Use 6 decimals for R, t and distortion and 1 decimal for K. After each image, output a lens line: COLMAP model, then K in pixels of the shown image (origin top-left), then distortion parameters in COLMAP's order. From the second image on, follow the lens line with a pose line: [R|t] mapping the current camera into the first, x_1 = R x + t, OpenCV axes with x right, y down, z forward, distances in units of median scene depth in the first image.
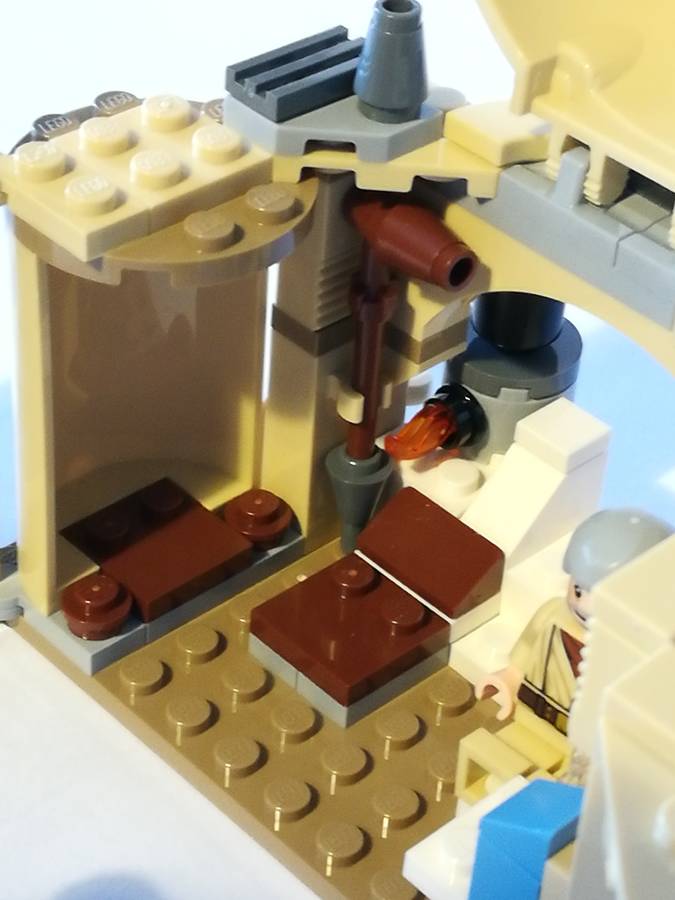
lens RADIAL K [[2160.7, 0, 337.5], [0, 2160.7, 450.0], [0, 0, 1]] dist [0.105777, -0.459915]
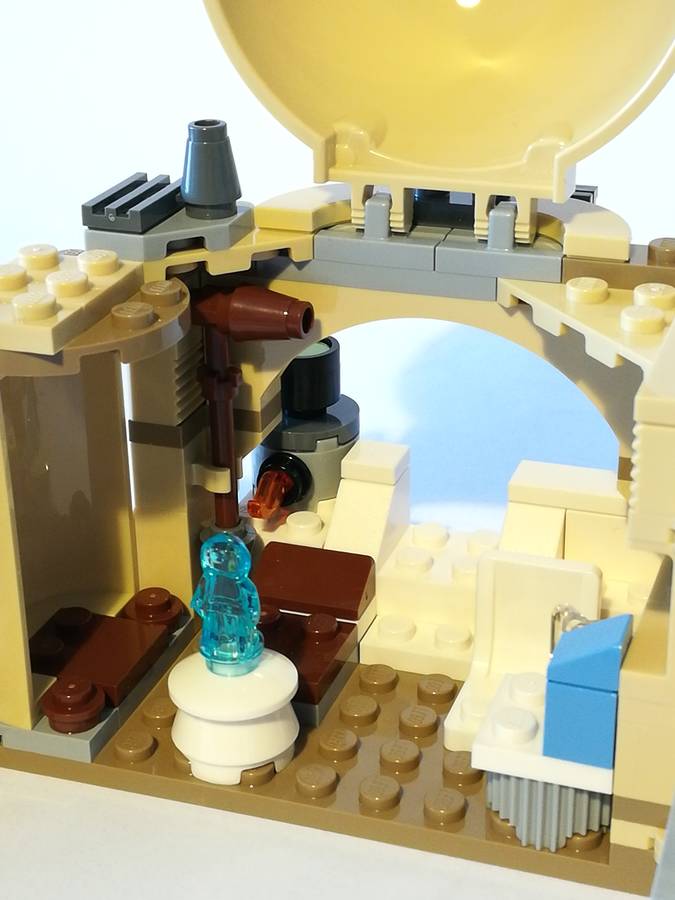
lens RADIAL K [[1685.8, 0, 337.5], [0, 1685.8, 450.0], [0, 0, 1]] dist [0.047438, 0.158209]
pose [[0.881355, -0.262079, 0.393099, -0.322144], [0.342317, 0.927694, -0.149006, 0.135184], [-0.325625, 0.265892, 0.907342, 0.127874]]
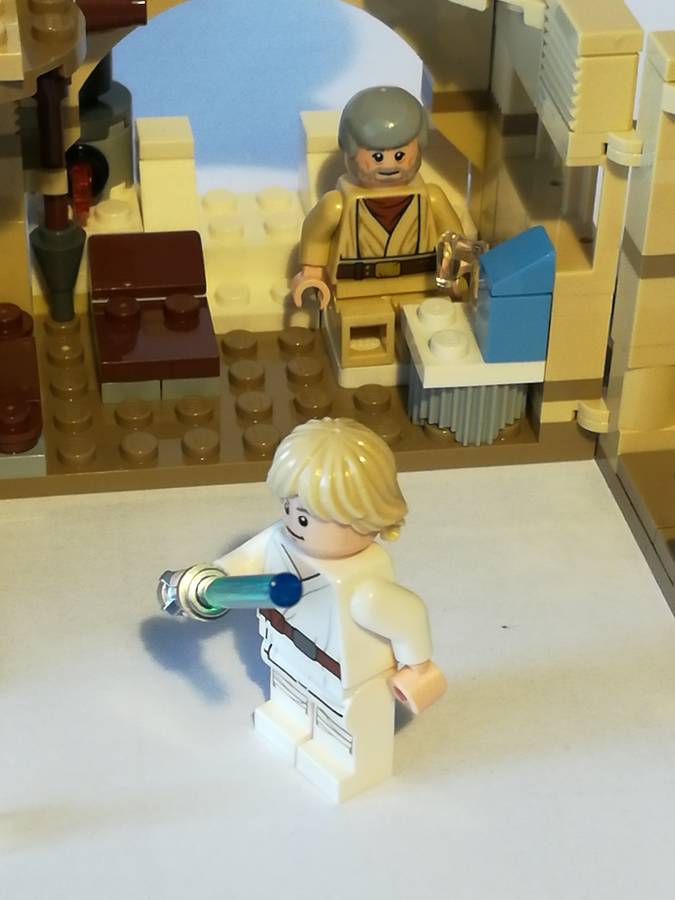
lens RADIAL K [[2160.7, 0, 337.5], [0, 2160.7, 450.0], [0, 0, 1]] dist [0.105777, -0.459915]
pose [[0.559034, -0.501847, 0.660024, -0.822976], [0.512391, 0.834934, 0.200849, -0.061626], [-0.651872, 0.225908, 0.723898, 0.071010]]
